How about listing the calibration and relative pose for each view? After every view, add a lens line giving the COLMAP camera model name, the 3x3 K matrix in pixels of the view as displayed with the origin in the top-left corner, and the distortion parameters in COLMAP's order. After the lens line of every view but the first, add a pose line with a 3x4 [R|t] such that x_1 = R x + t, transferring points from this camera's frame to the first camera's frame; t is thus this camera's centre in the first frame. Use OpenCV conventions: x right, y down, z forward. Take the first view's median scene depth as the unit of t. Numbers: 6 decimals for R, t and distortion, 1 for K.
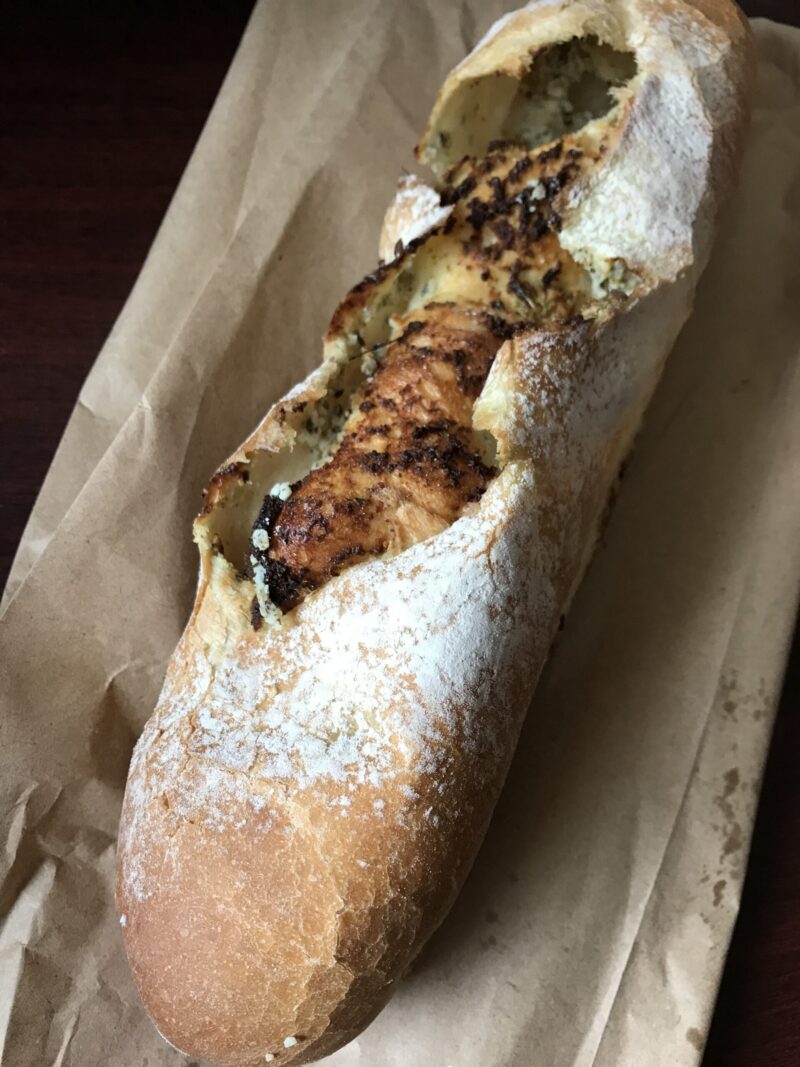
lens RADIAL K [[877.1, 0, 400.0], [0, 877.1, 533.5], [0, 0, 1]] dist [0.125851, -0.233756]
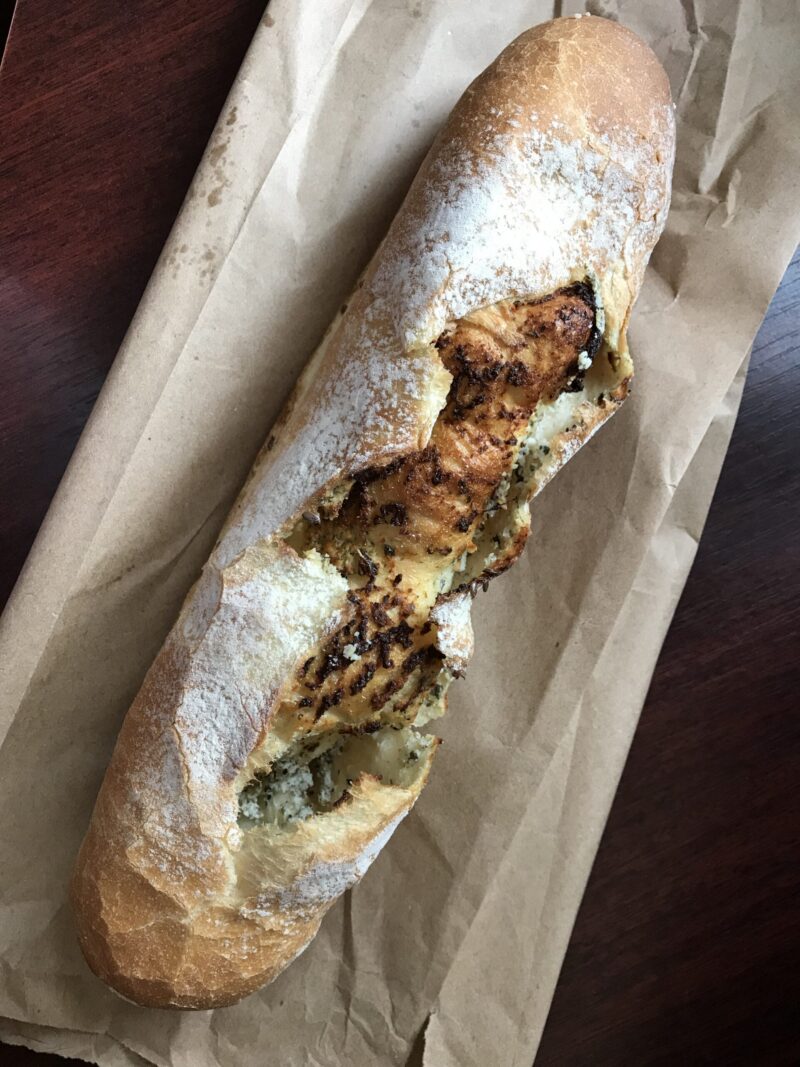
lens RADIAL K [[877.1, 0, 400.0], [0, 877.1, 533.5], [0, 0, 1]] dist [0.125851, -0.233756]
pose [[-0.985232, -0.063552, -0.158995, 0.348704], [0.007391, -0.943488, 0.331325, -0.762986], [-0.171066, 0.325257, 0.930024, -0.135299]]
